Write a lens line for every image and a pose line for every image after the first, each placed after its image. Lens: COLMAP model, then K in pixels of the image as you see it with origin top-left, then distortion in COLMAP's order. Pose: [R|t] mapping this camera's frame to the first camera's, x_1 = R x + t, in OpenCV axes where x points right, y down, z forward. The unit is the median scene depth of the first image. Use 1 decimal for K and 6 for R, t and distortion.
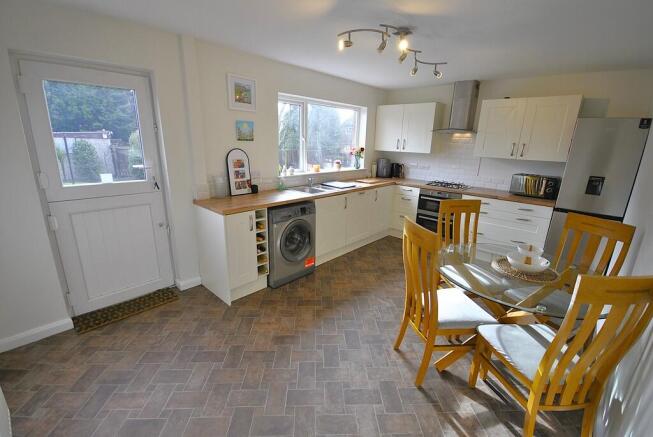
lens RADIAL K [[287.2, 0, 328.3], [0, 287.2, 220.2], [0, 0, 1]] dist [0.002538, -0.000161]
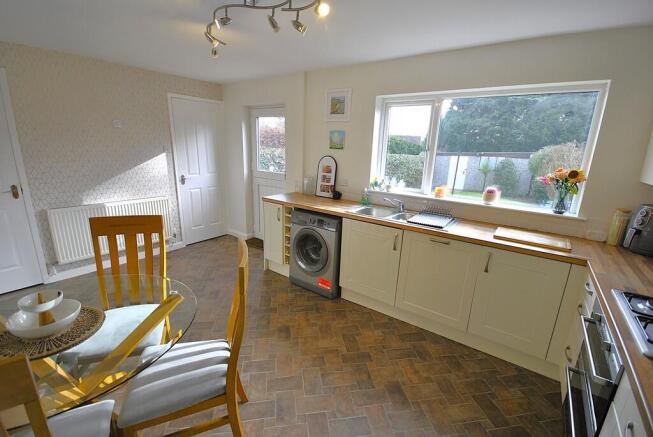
lens RADIAL K [[287.2, 0, 328.3], [0, 287.2, 220.2], [0, 0, 1]] dist [0.002538, -0.000161]
pose [[0.112890, 0.225704, -0.967633, 0.656019], [-0.300127, 0.936115, 0.183338, -0.177012], [0.947196, 0.269715, 0.173418, 0.702992]]
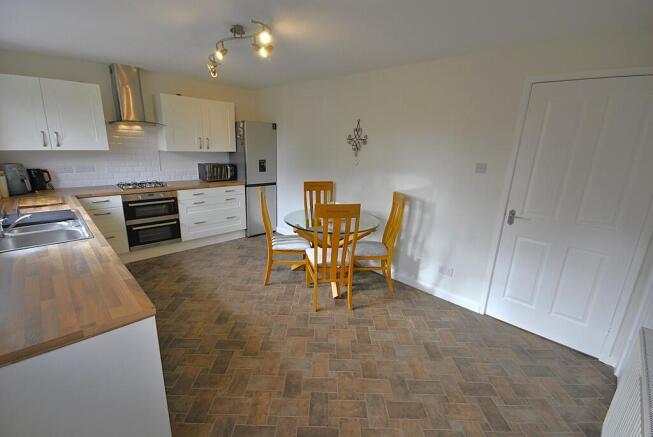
lens RADIAL K [[287.2, 0, 328.3], [0, 287.2, 220.2], [0, 0, 1]] dist [0.002538, -0.000161]
pose [[0.043270, -0.288164, 0.956603, -1.052648], [0.239854, 0.932492, 0.270051, -0.300804], [-0.969844, 0.217760, 0.109466, 0.913741]]
